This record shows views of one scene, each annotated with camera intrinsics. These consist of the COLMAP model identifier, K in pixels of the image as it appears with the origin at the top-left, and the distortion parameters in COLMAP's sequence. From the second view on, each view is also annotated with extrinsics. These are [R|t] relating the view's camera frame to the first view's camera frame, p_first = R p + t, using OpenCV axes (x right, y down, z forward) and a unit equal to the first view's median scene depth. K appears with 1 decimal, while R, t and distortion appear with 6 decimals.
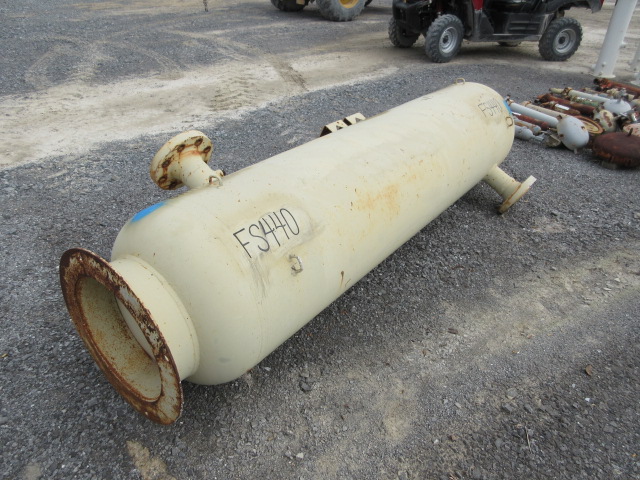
lens RADIAL K [[490.7, 0, 320.0], [0, 490.7, 240.0], [0, 0, 1]] dist [0.001638, -0.001201]
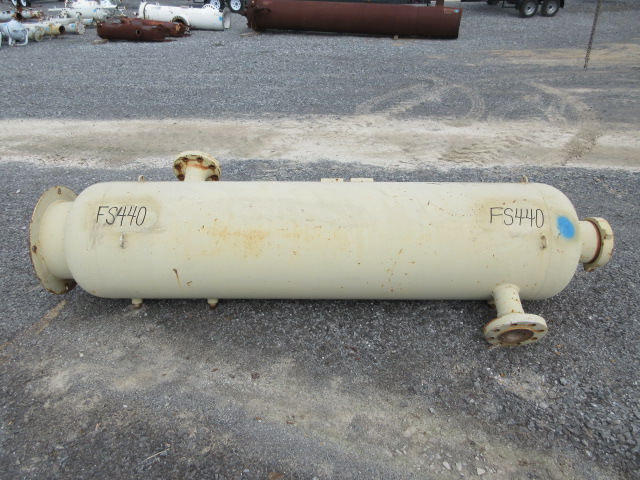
lens RADIAL K [[490.7, 0, 320.0], [0, 490.7, 240.0], [0, 0, 1]] dist [0.001638, -0.001201]
pose [[0.595465, 0.346241, -0.724940, 1.033787], [-0.394845, 0.911987, 0.111252, -0.265644], [0.699656, 0.219993, 0.679768, 0.289139]]
